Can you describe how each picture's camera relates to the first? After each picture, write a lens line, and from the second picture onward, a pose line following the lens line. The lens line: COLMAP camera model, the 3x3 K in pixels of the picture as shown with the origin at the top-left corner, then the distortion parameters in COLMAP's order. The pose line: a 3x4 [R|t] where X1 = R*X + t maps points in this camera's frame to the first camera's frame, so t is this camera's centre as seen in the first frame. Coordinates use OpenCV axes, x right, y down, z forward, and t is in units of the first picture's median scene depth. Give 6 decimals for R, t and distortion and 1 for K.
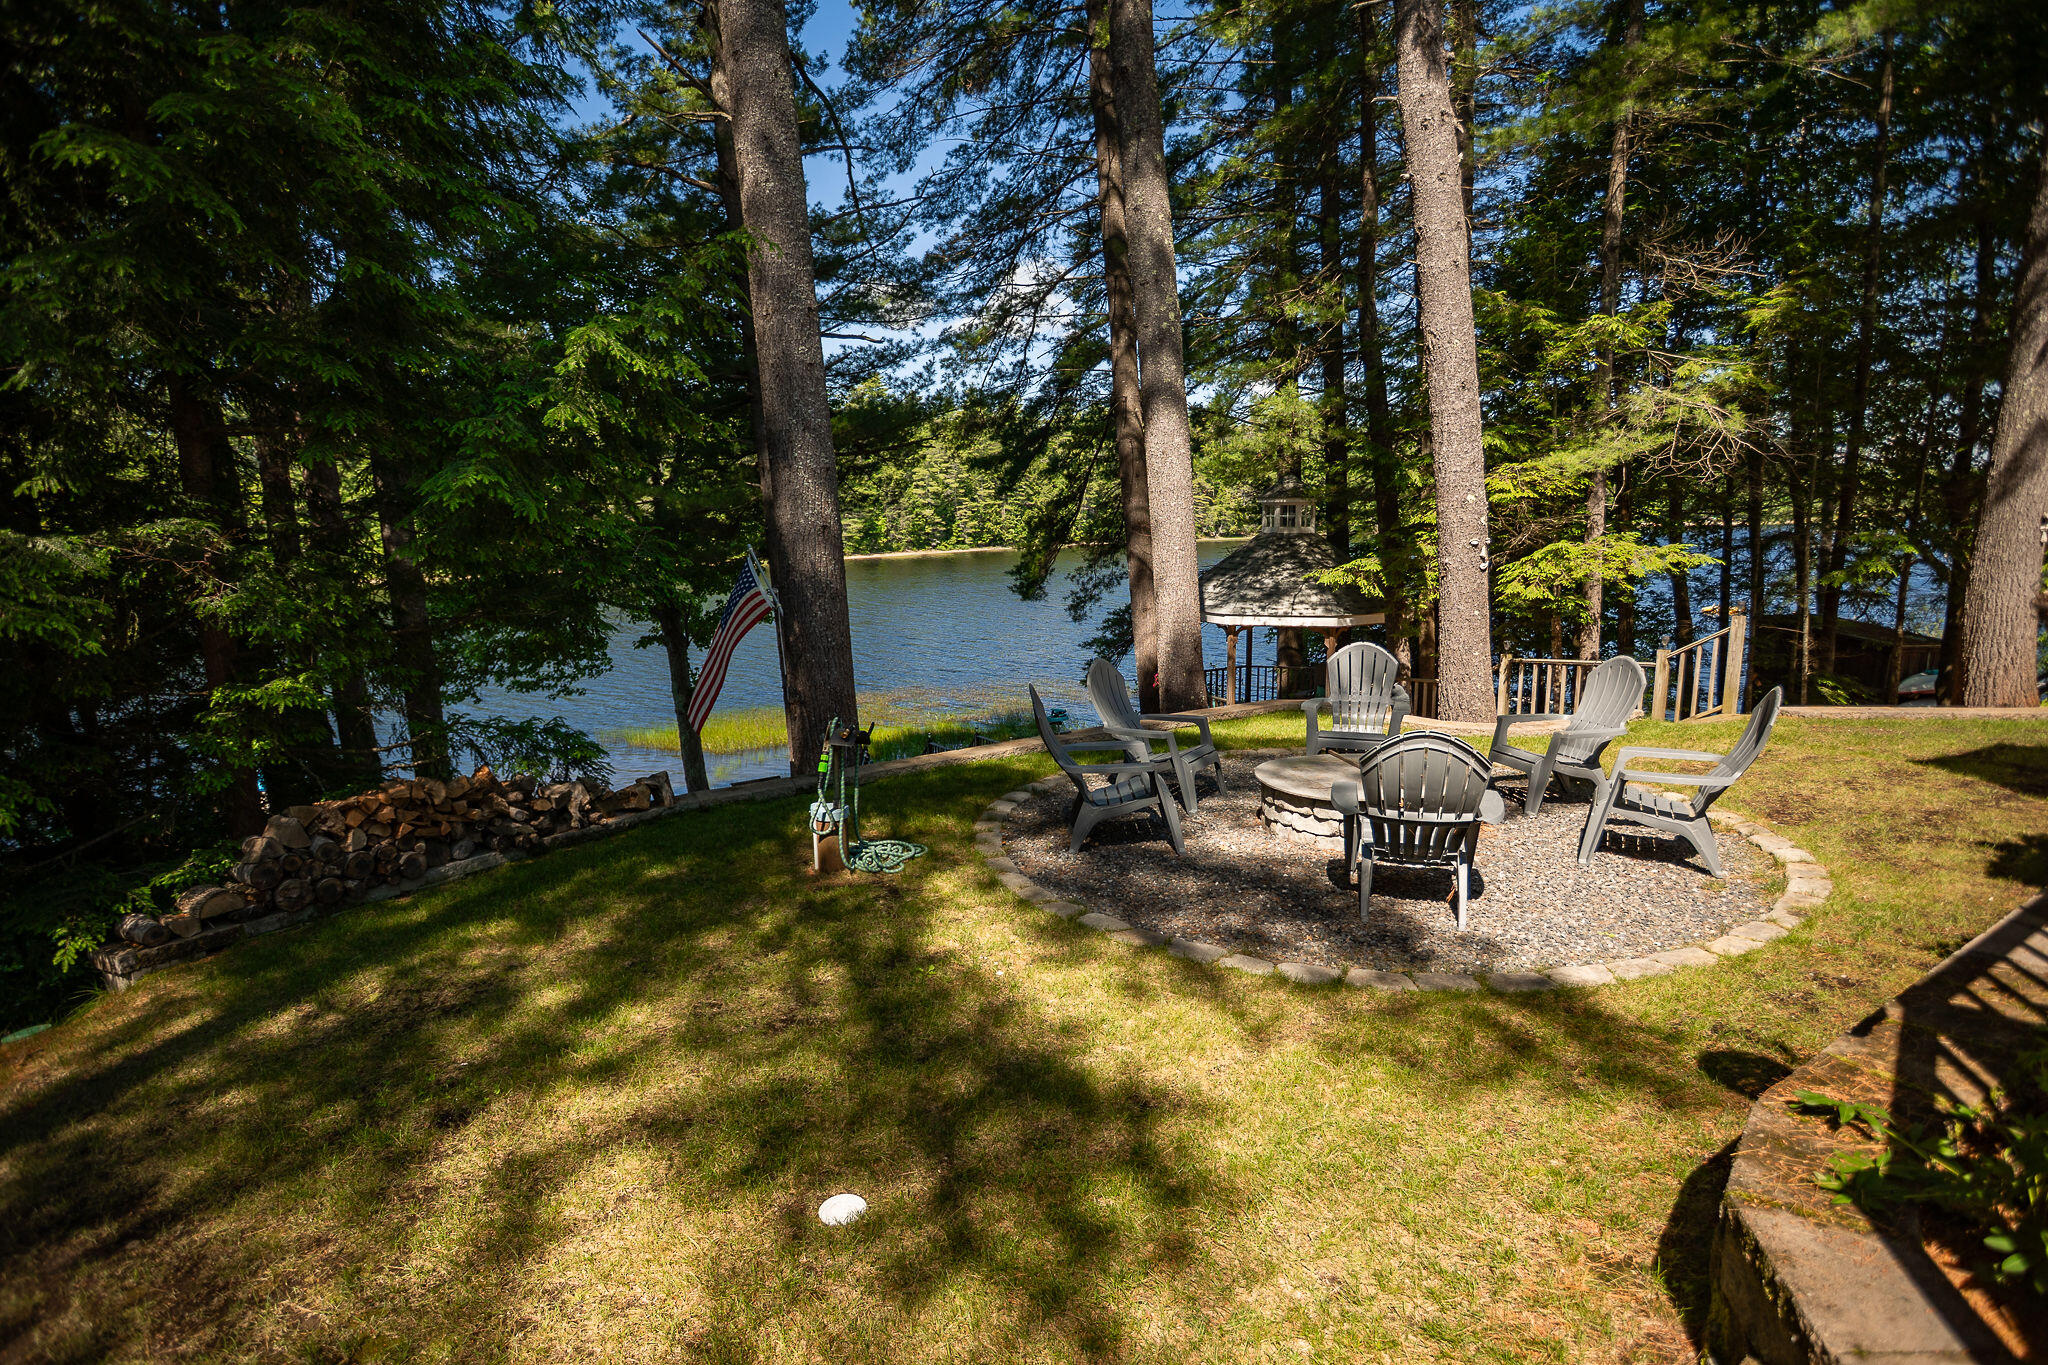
lens RADIAL K [[994.1, 0, 1027.1], [0, 994.1, 681.3], [0, 0, 1]] dist [-0.057947, 0.024259]
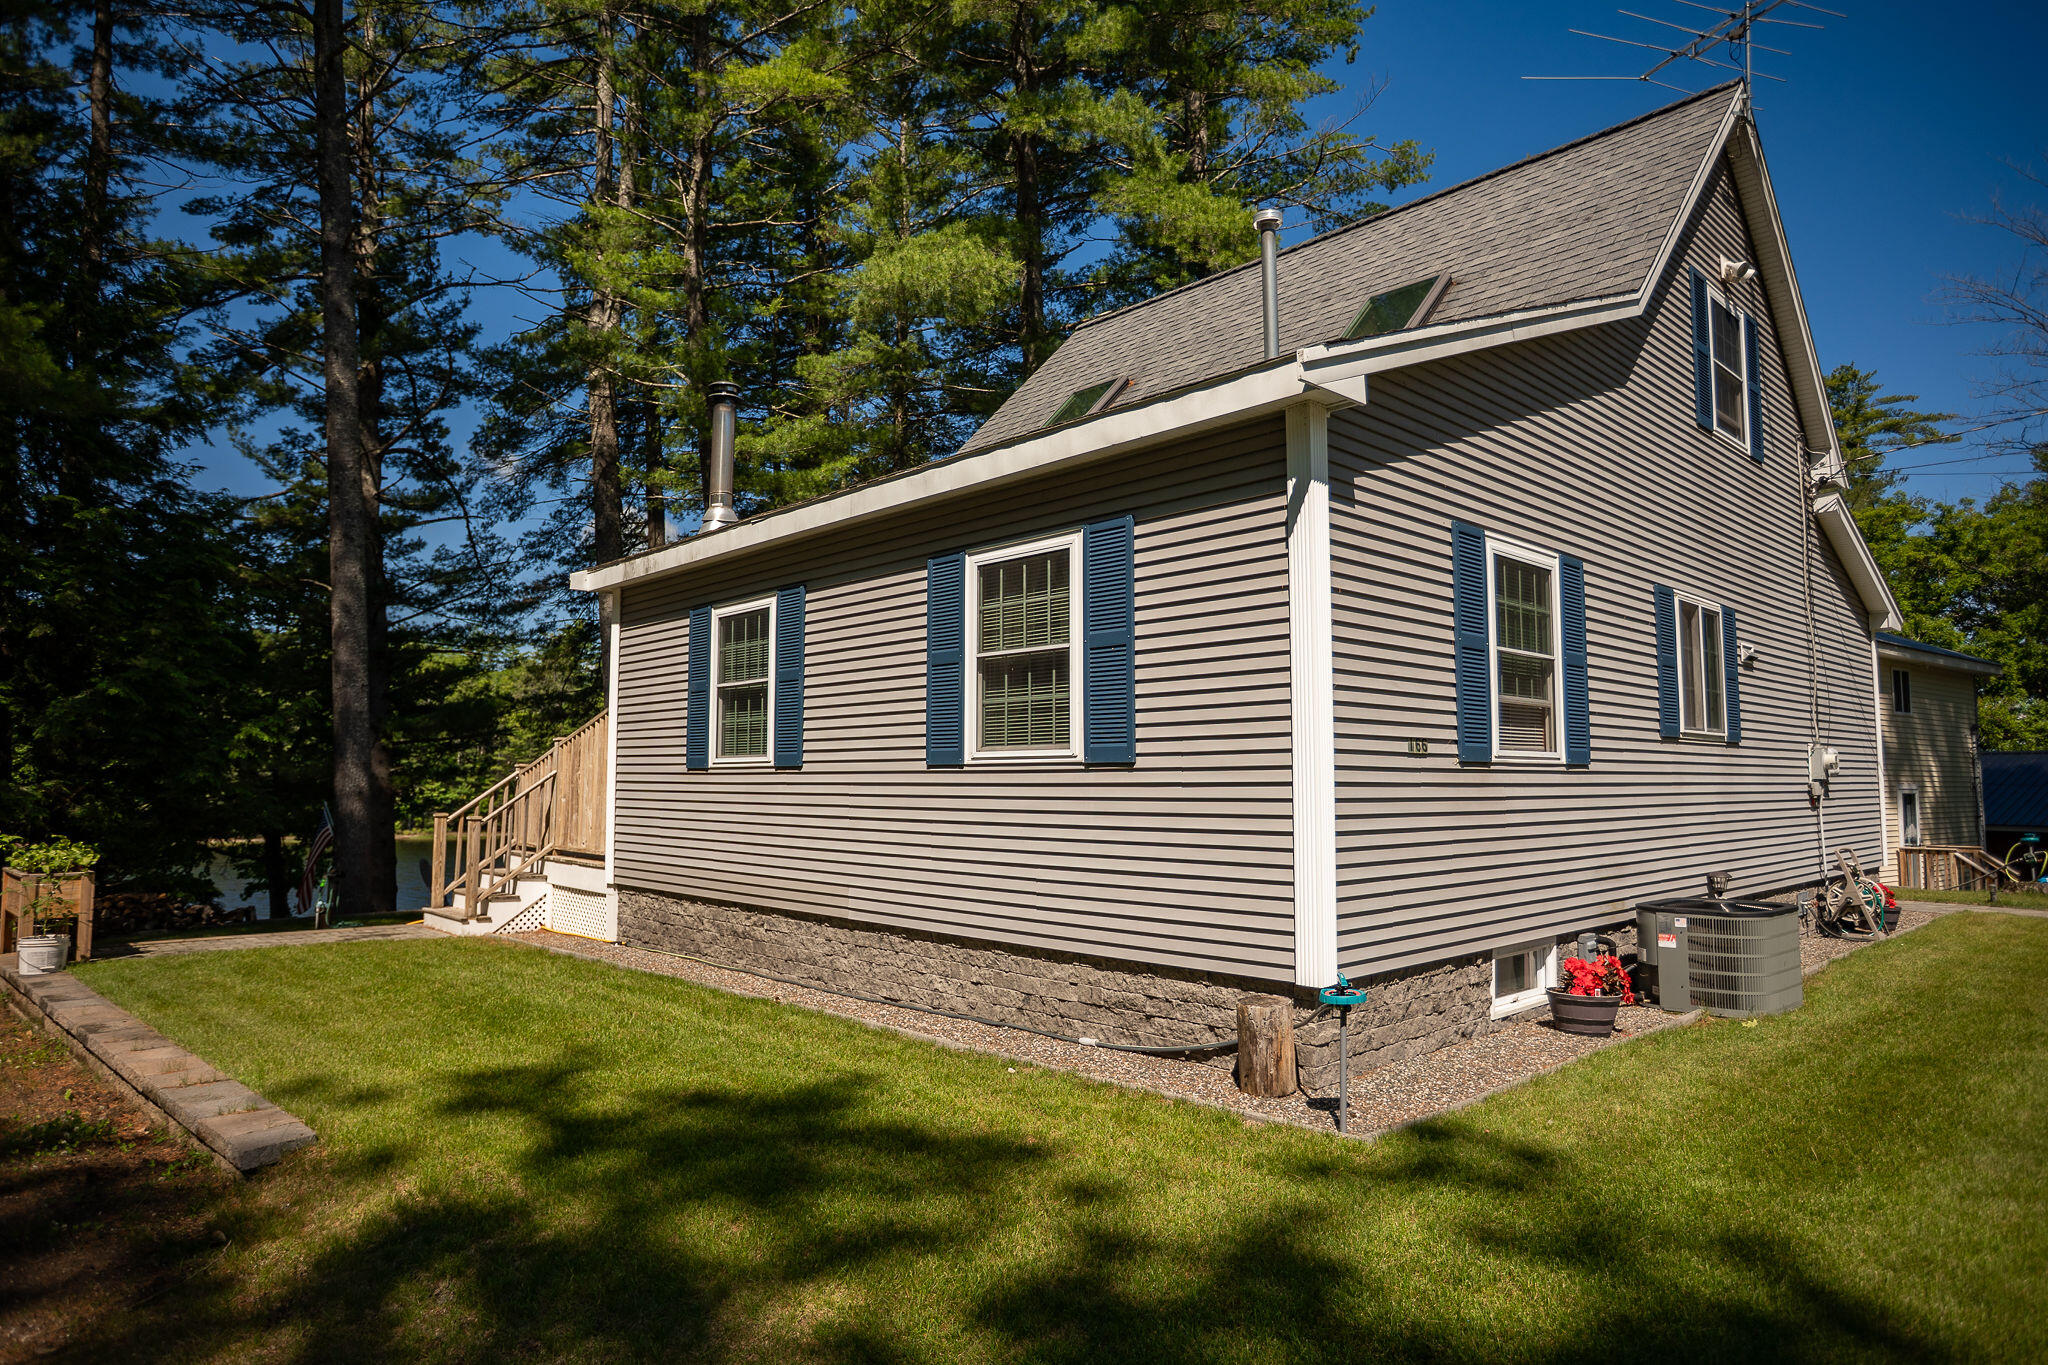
lens RADIAL K [[1209.2, 0, 1021.9], [0, 1209.2, 688.0], [0, 0, 1]] dist [-0.067848, 0.053165]
pose [[0.977361, 0.049572, 0.205690, 0.219245], [0.003907, 0.967771, -0.251801, 0.089301], [-0.211544, 0.246904, 0.945668, -0.584122]]
